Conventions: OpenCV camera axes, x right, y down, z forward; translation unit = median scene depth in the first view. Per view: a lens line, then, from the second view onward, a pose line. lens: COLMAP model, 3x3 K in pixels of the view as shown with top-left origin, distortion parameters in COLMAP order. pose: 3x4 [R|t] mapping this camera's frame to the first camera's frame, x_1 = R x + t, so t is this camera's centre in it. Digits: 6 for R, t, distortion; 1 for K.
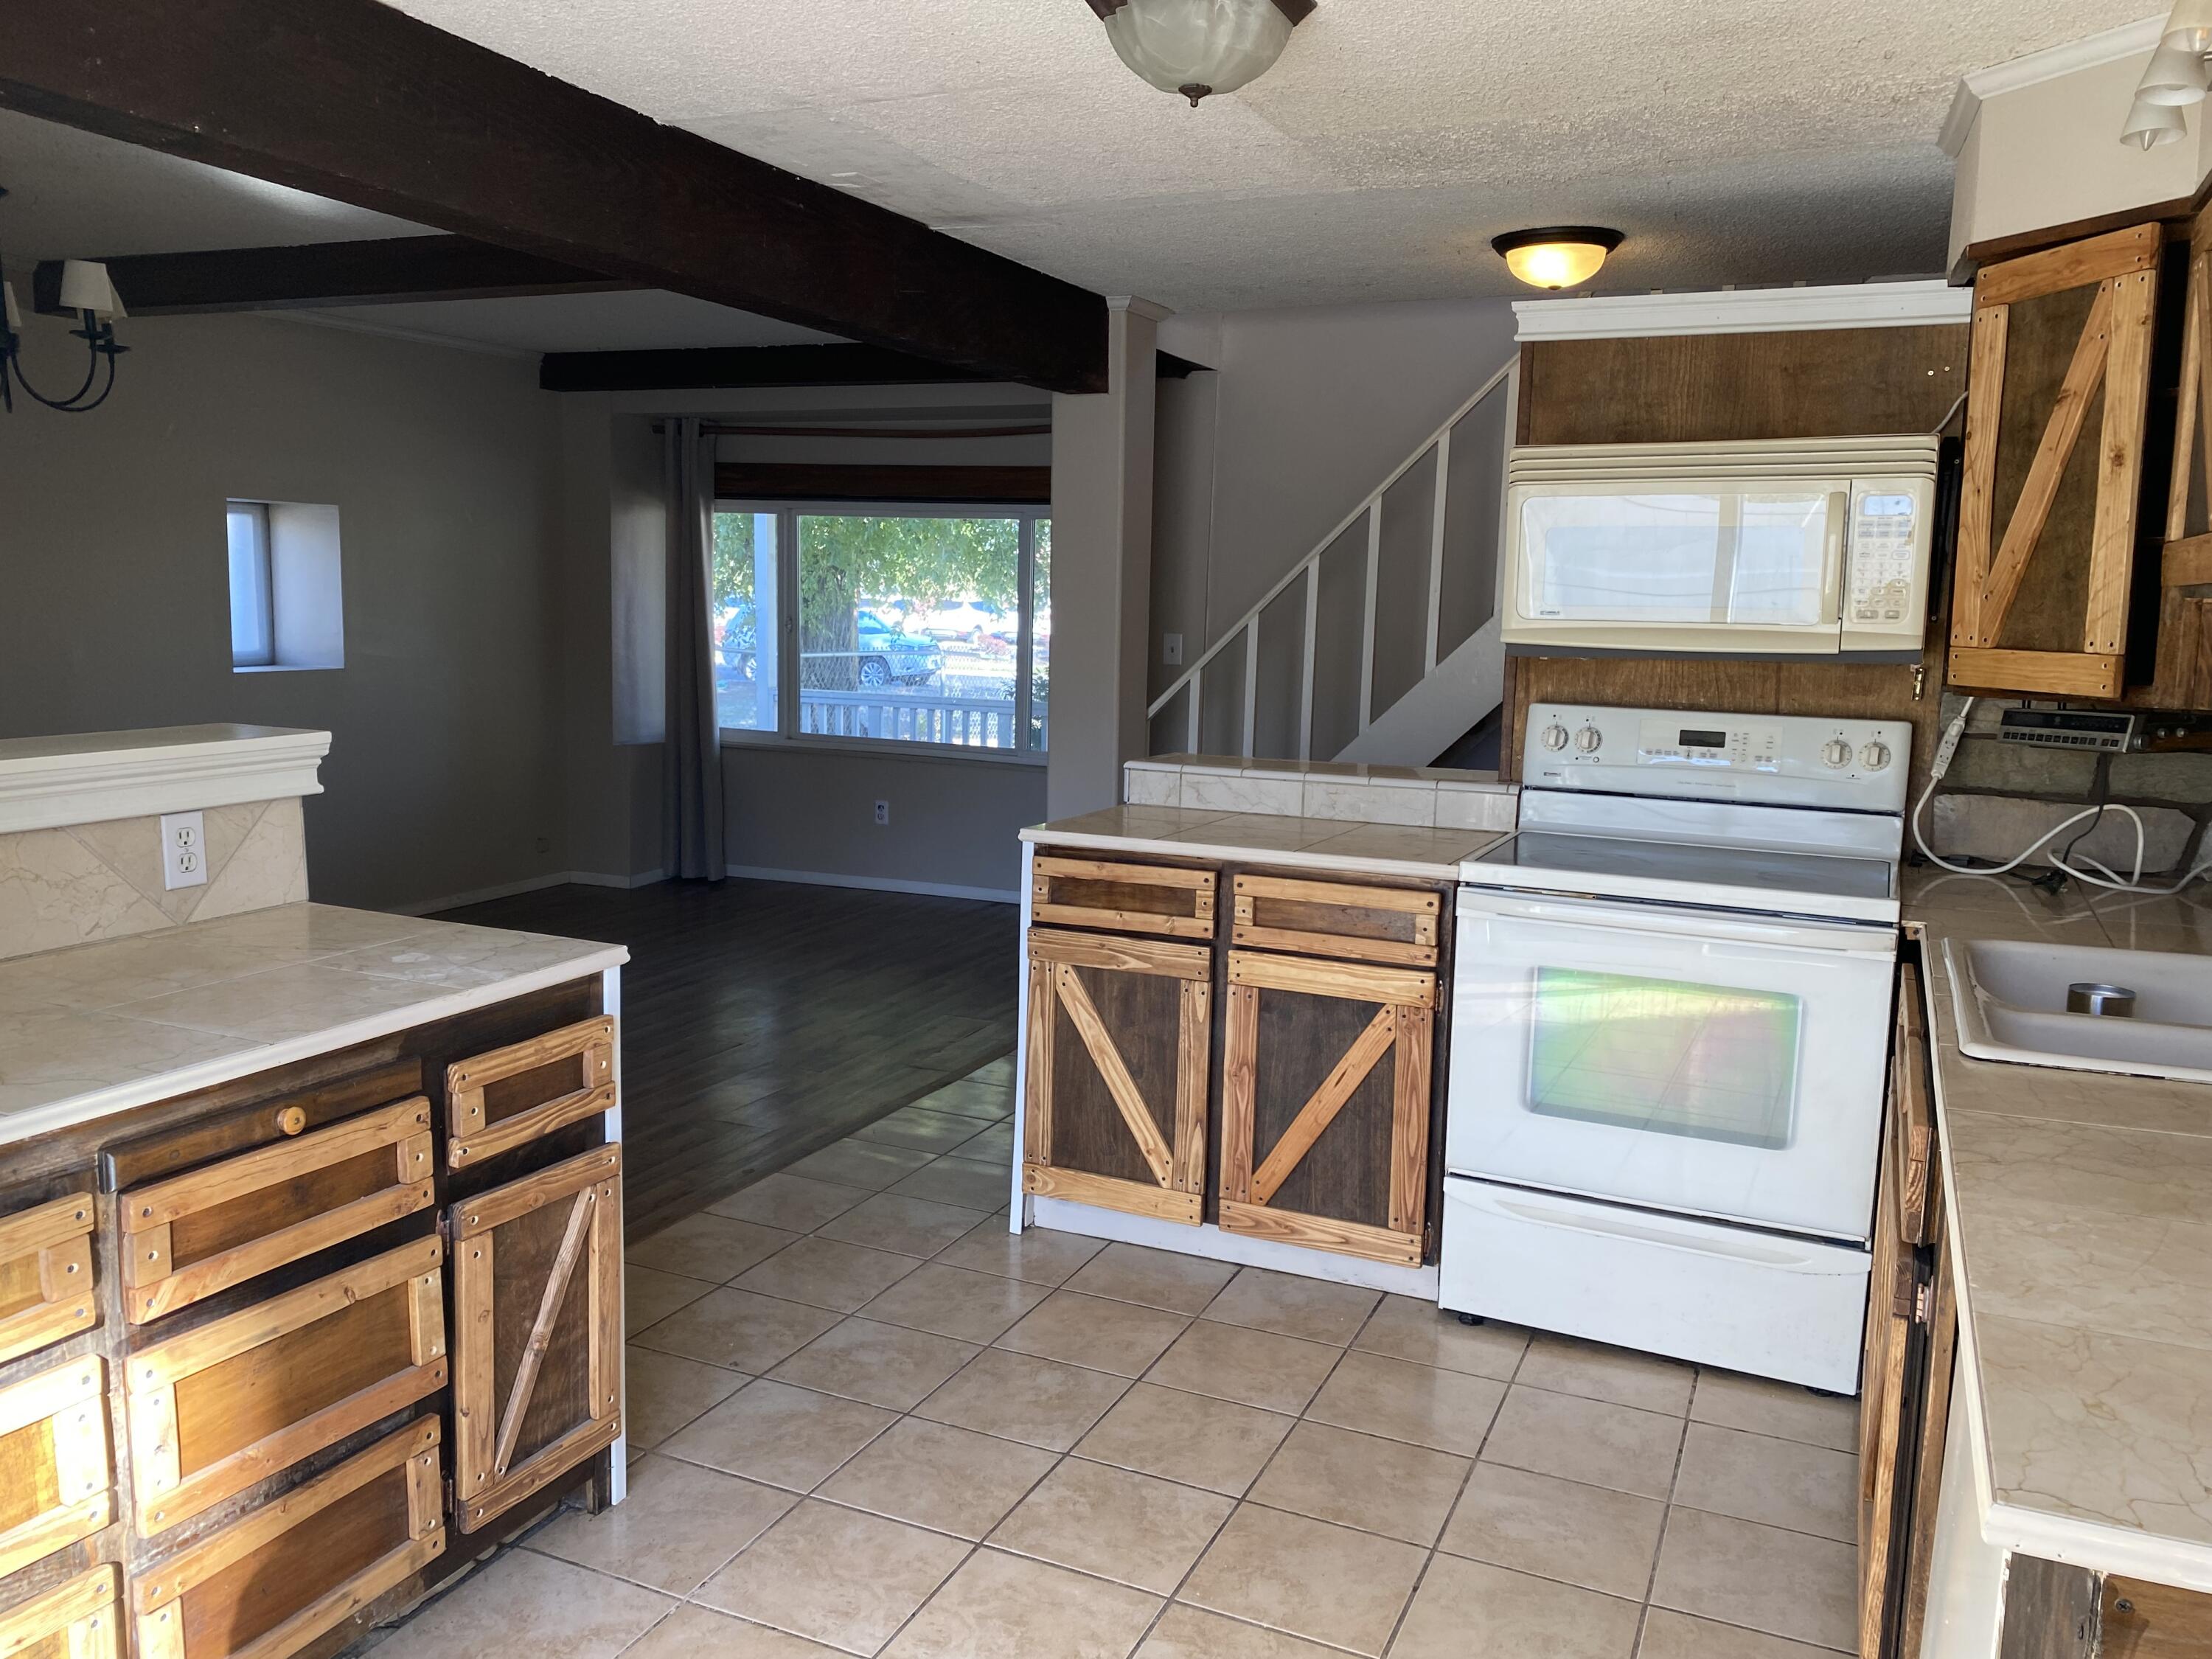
lens RADIAL K [[1699.9, 0, 1106.0], [0, 1699.9, 829.5], [0, 0, 1]] dist [0.009141, -0.003194]
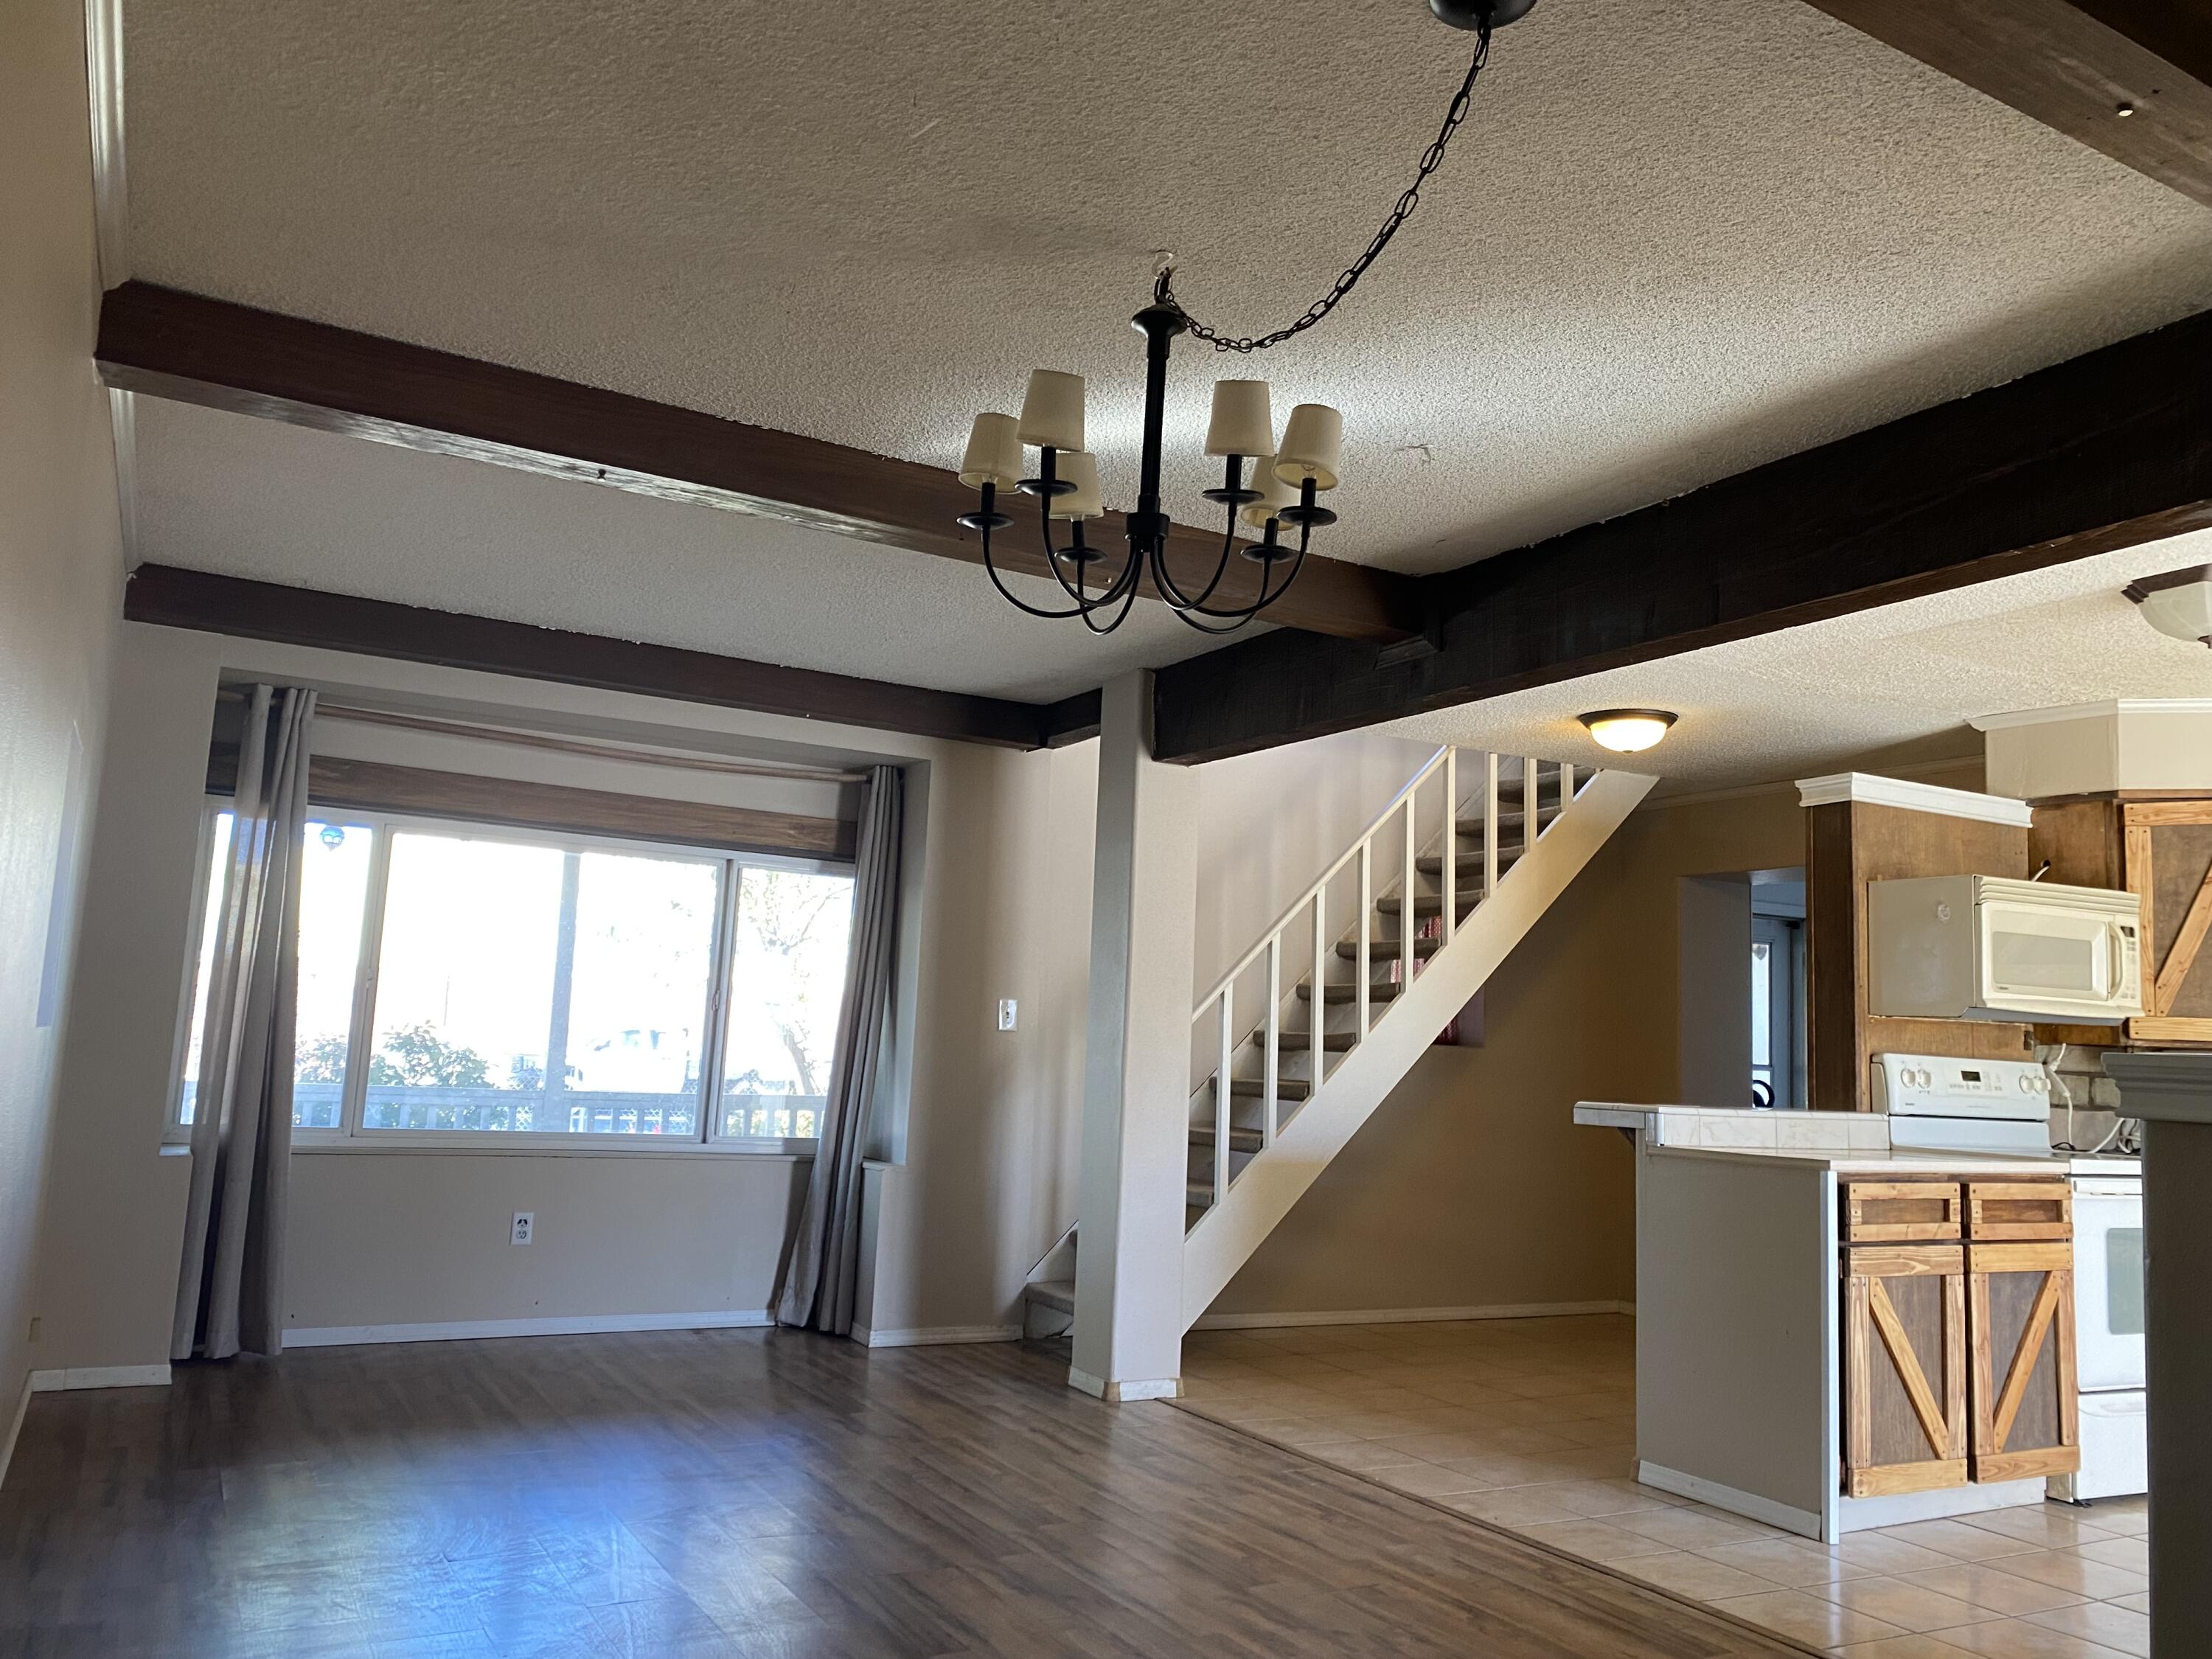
lens RADIAL K [[1699.9, 0, 1106.0], [0, 1699.9, 829.5], [0, 0, 1]] dist [0.009141, -0.003194]
pose [[0.593896, 0.108098, 0.797247, -1.315985], [0.079895, 0.978110, -0.192138, -0.038196], [-0.800565, 0.177806, 0.572259, 0.713123]]
